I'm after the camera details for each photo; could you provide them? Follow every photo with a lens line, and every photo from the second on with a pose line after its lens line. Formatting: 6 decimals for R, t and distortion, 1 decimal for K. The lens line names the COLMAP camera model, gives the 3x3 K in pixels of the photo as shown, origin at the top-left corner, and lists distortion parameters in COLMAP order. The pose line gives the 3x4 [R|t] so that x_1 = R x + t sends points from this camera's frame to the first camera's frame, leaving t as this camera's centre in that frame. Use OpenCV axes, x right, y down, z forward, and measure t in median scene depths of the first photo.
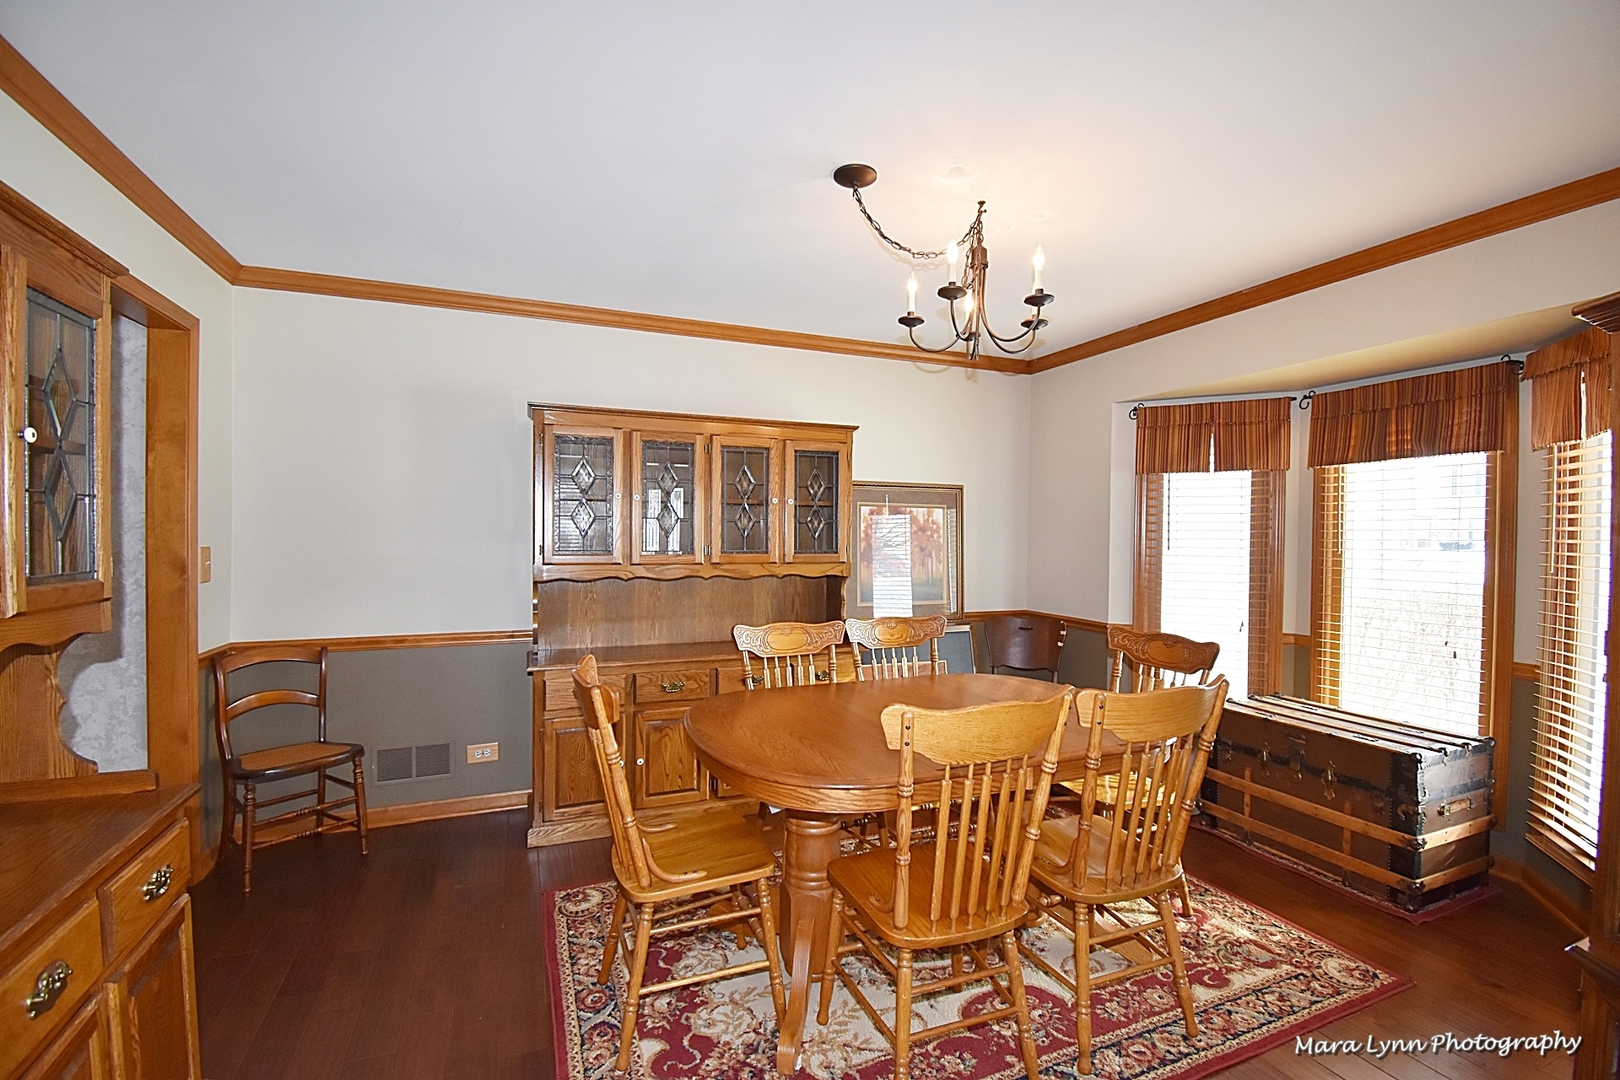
lens RADIAL K [[719.6, 0, 811.2], [0, 719.6, 540.8], [0, 0, 1]] dist [-0.000373, -0.000074]
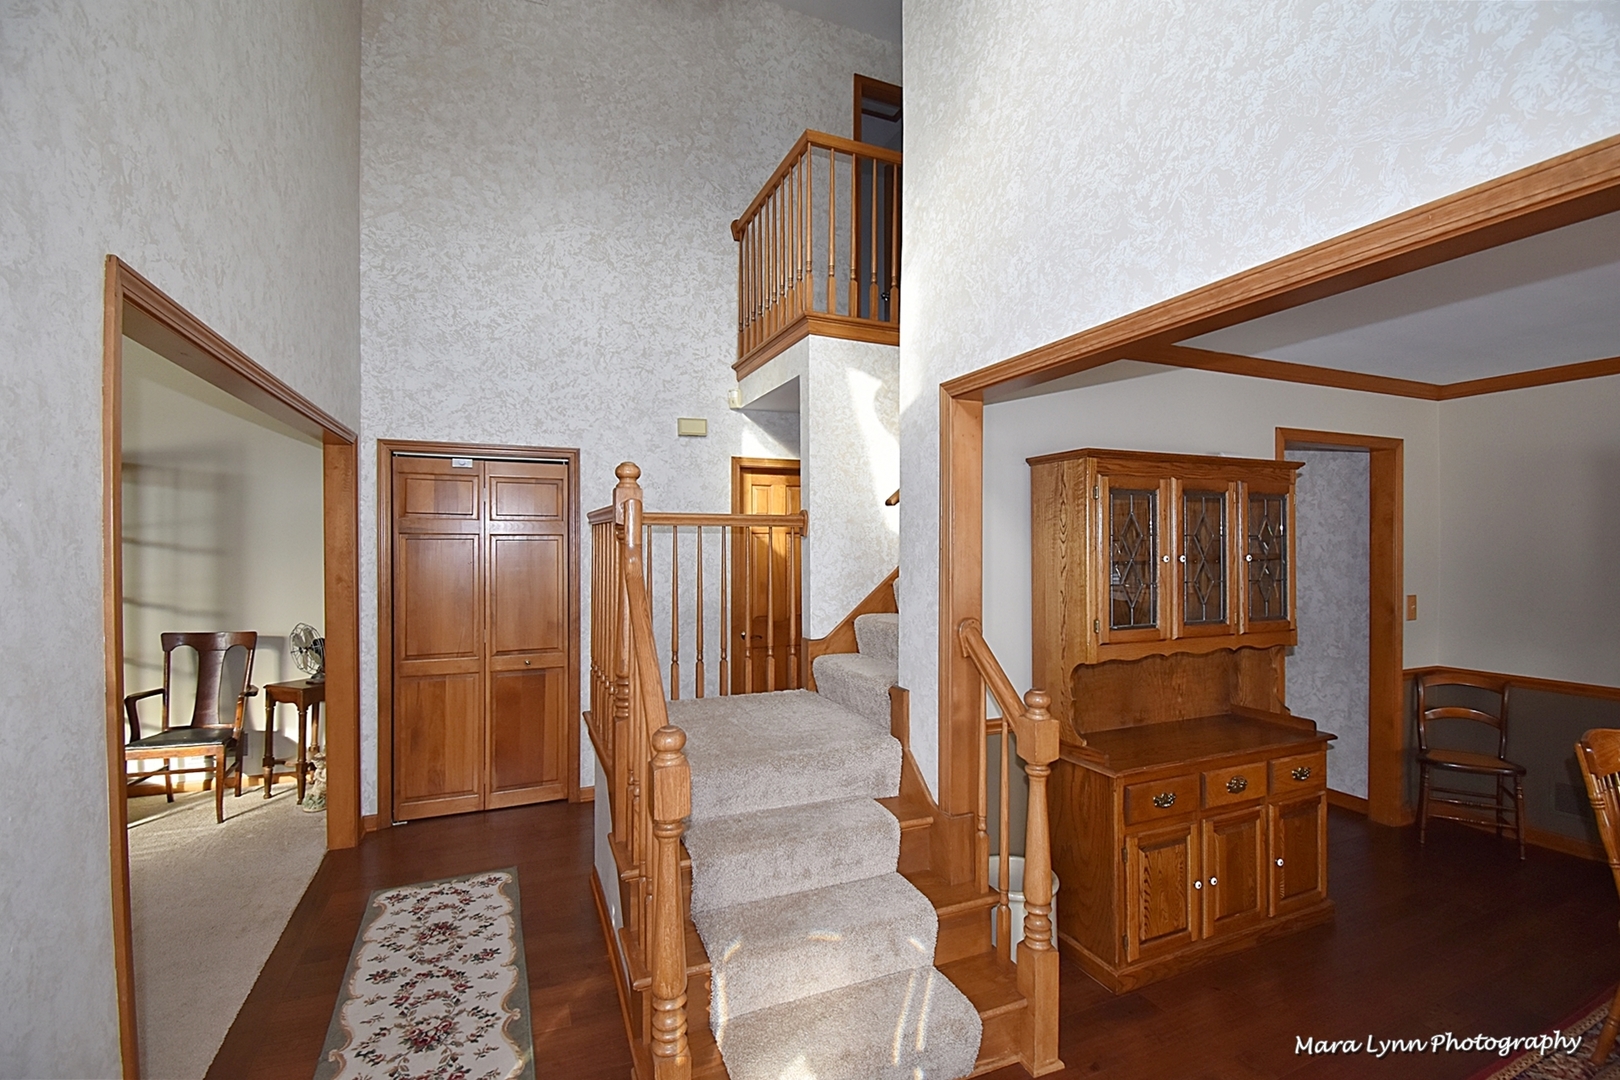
lens RADIAL K [[719.6, 0, 810.2], [0, 719.6, 543.7], [0, 0, 1]] dist [-0.000373, -0.000074]
pose [[0.010921, -0.010088, -0.999889, 0.594274], [-0.004364, 0.999939, -0.010136, -0.077606], [0.999931, 0.004475, 0.010876, -0.214766]]
